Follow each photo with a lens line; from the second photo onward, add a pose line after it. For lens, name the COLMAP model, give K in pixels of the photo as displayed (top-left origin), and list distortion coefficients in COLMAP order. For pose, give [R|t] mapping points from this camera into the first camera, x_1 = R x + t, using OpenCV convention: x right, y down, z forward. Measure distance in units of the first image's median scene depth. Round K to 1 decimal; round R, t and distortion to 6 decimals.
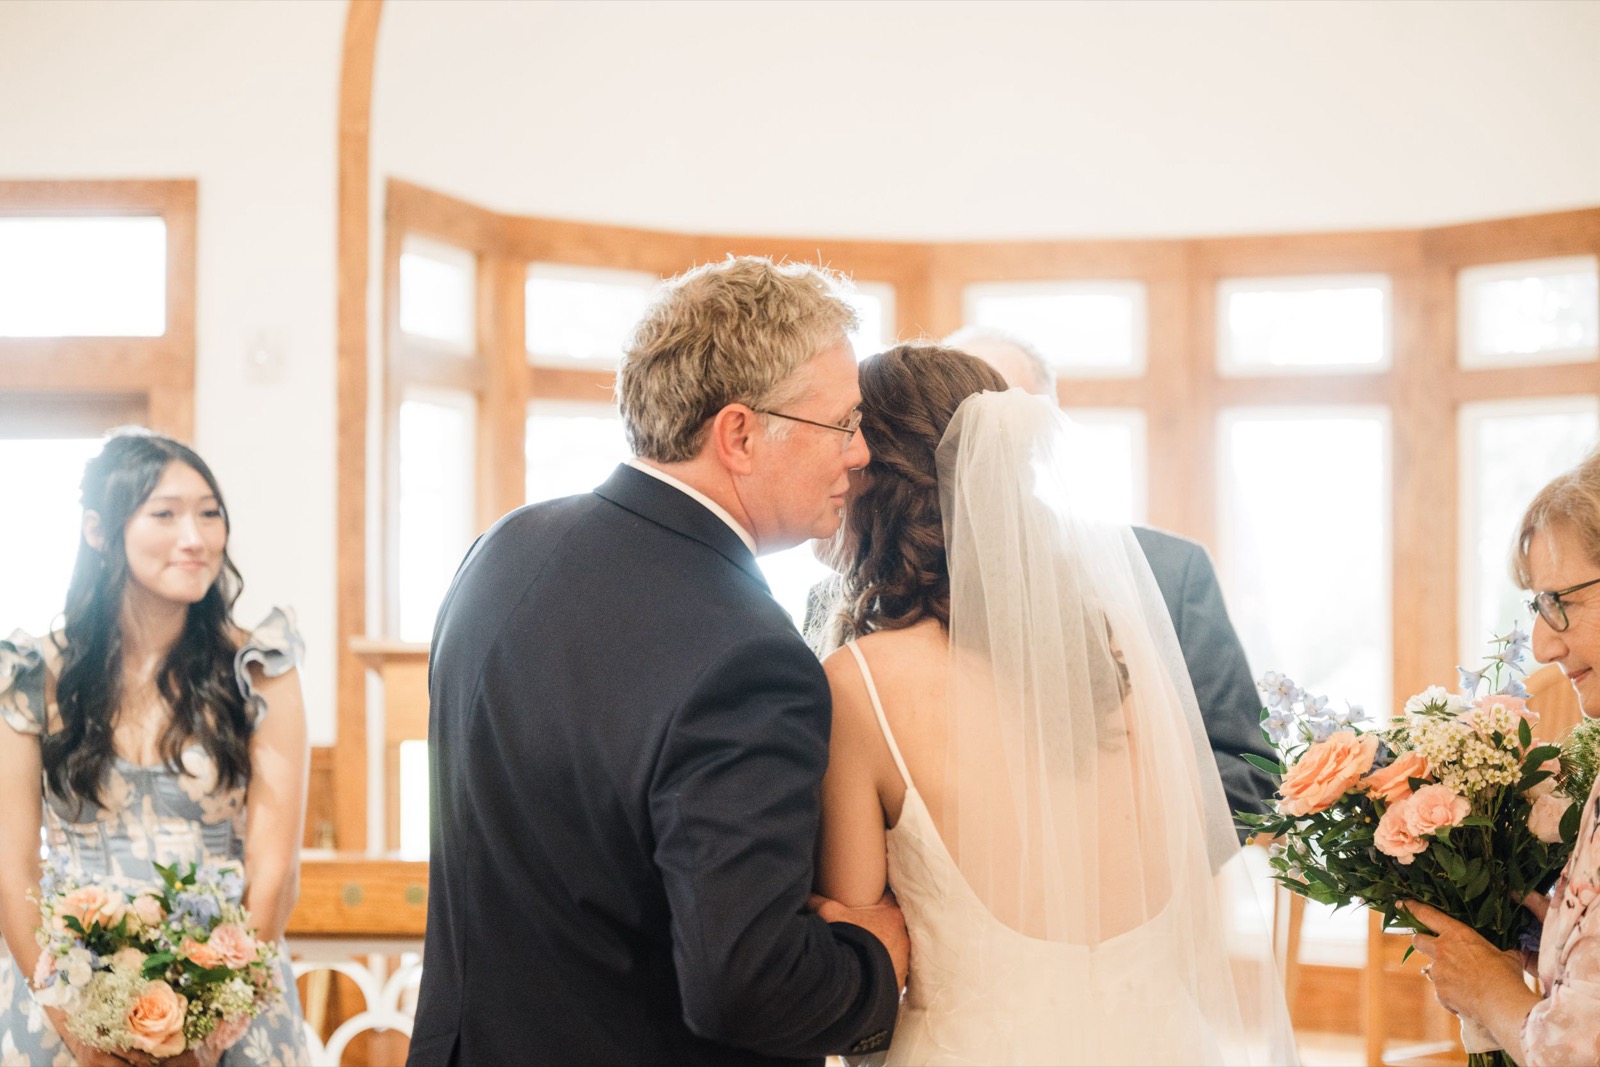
lens RADIAL K [[3291.4, 0, 800.0], [0, 3291.4, 533.5], [0, 0, 1]] dist [-0.052724, -0.190342]
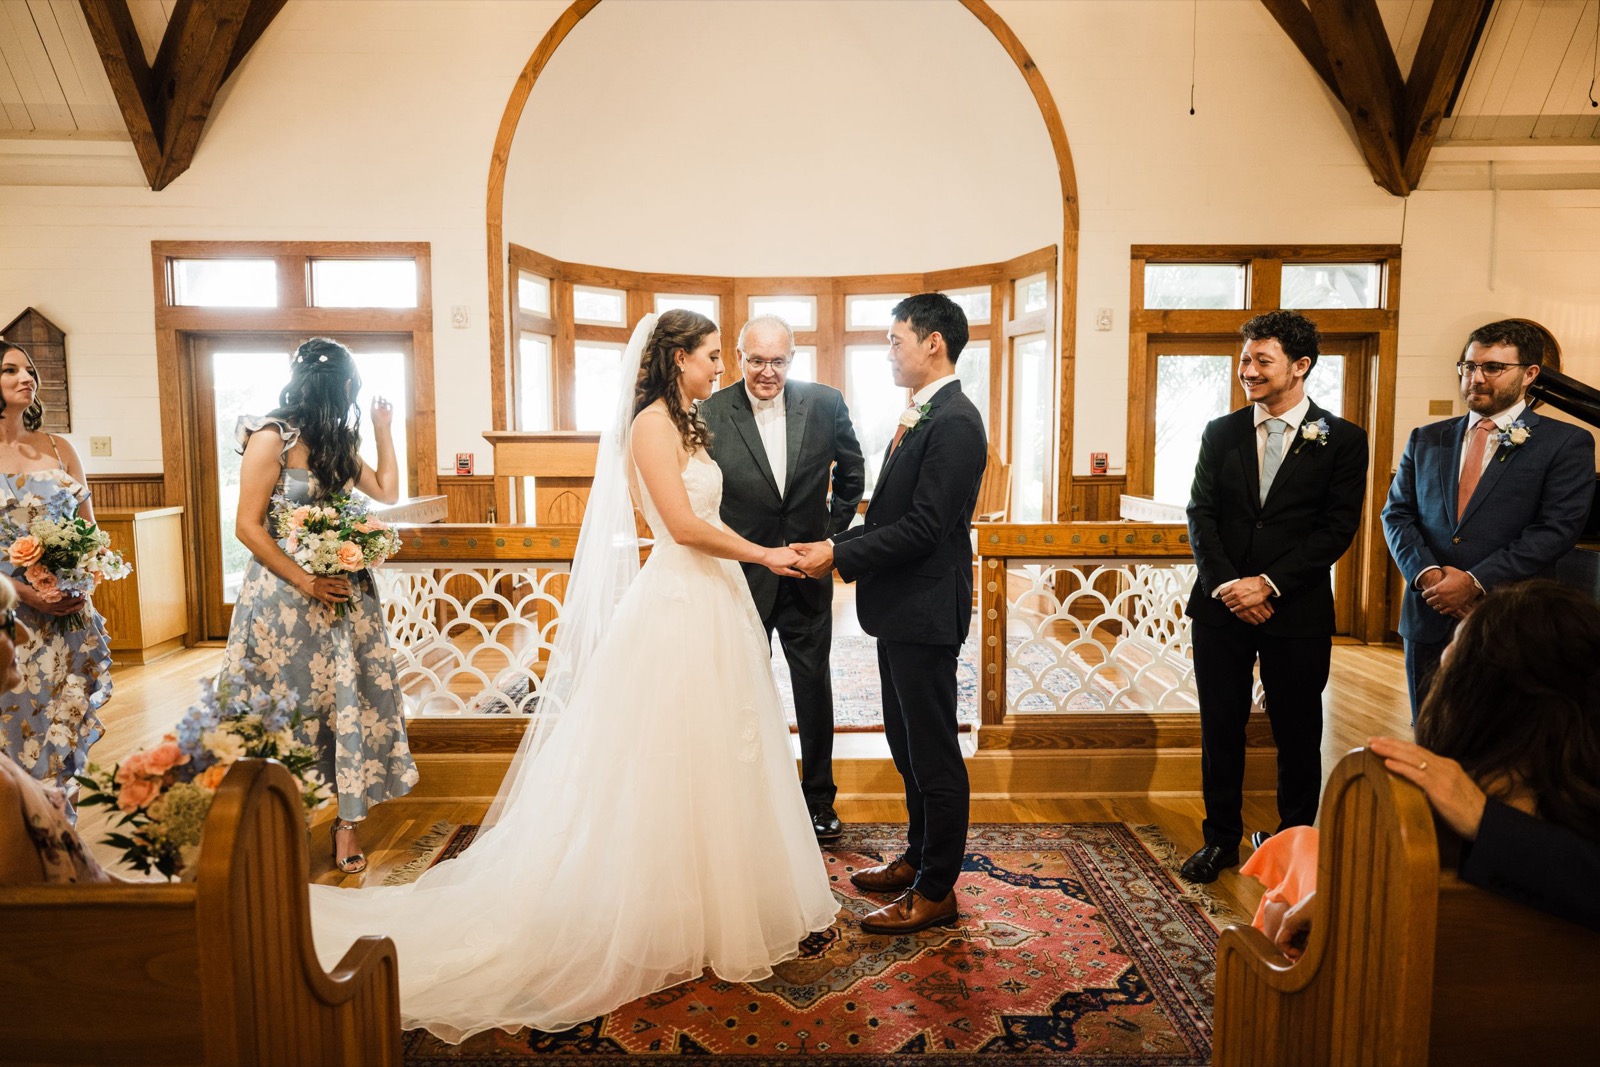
lens RADIAL K [[1090.3, 0, 793.9], [0, 1090.3, 531.2], [0, 0, 1]] dist [-0.005826, -0.002798]
pose [[0.996250, -0.010039, 0.085941, 0.012234], [0.000015, 0.993266, 0.115856, 0.009090], [-0.086525, -0.115420, 0.989541, 0.140912]]
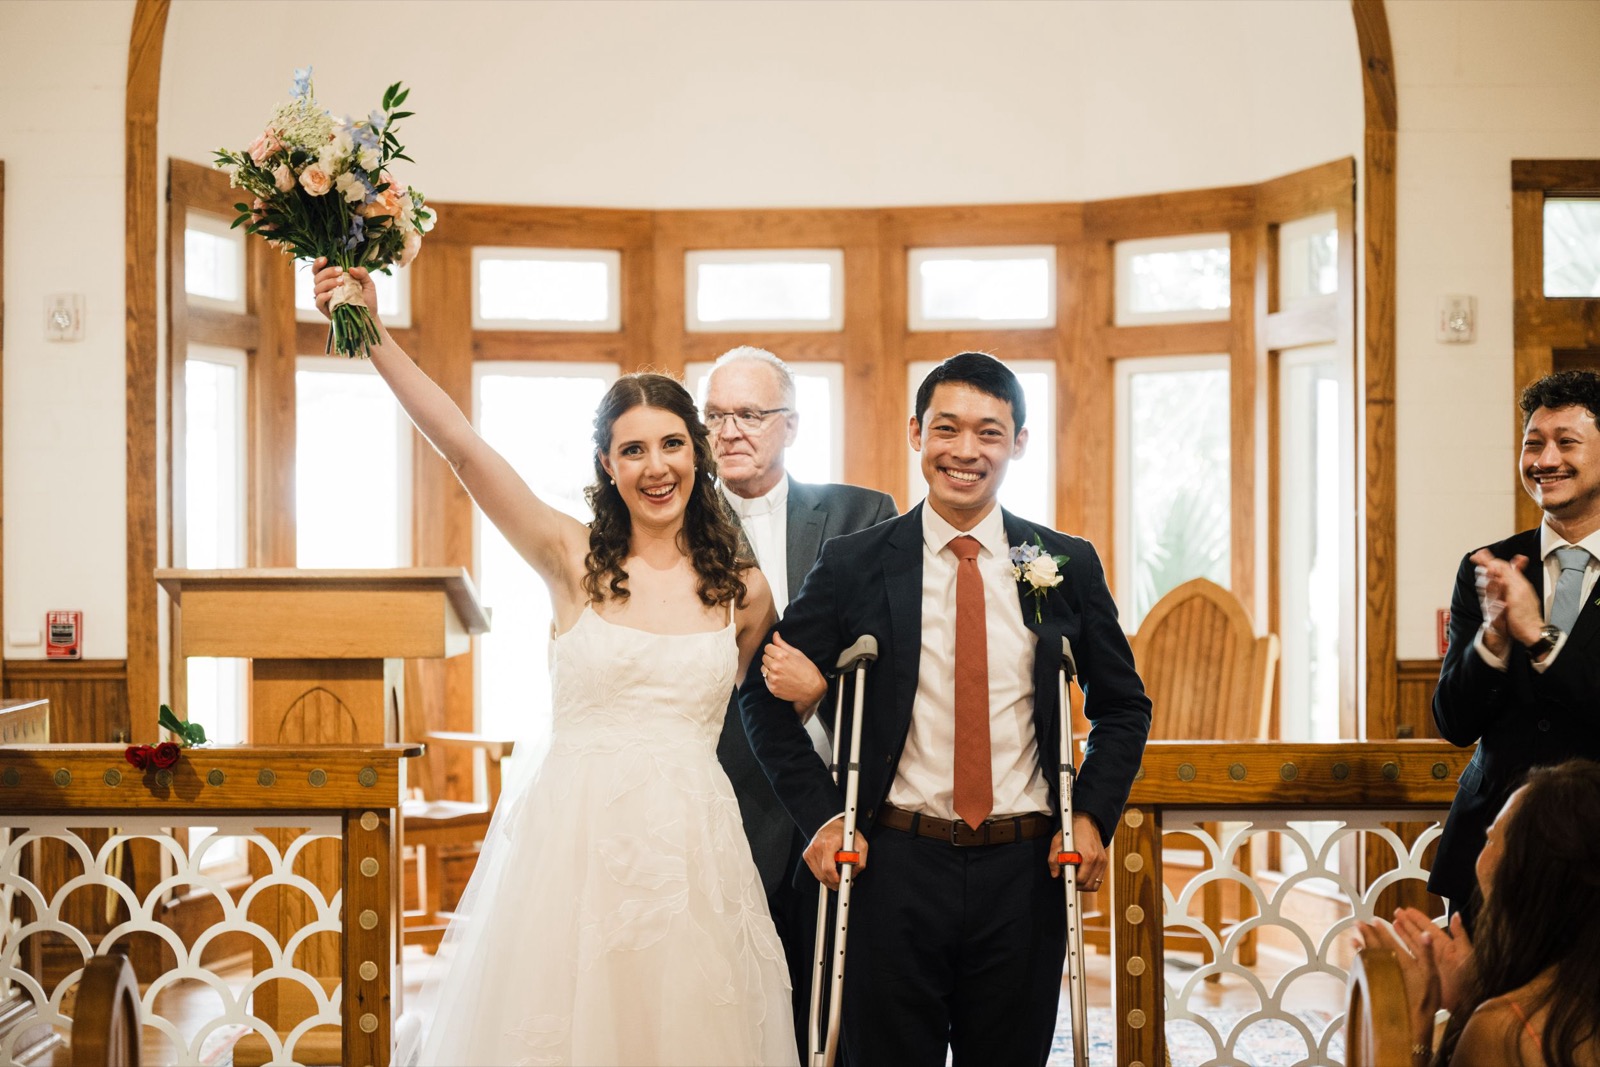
lens RADIAL K [[3268.4, 0, 791.8], [0, 3268.4, 511.8], [0, 0, 1]] dist [0.000174, -0.057128]
pose [[0.997321, -0.002598, 0.073099, 0.005203], [0.001470, 0.999879, 0.015480, -0.004065], [-0.073131, -0.015331, 0.997205, -0.131314]]
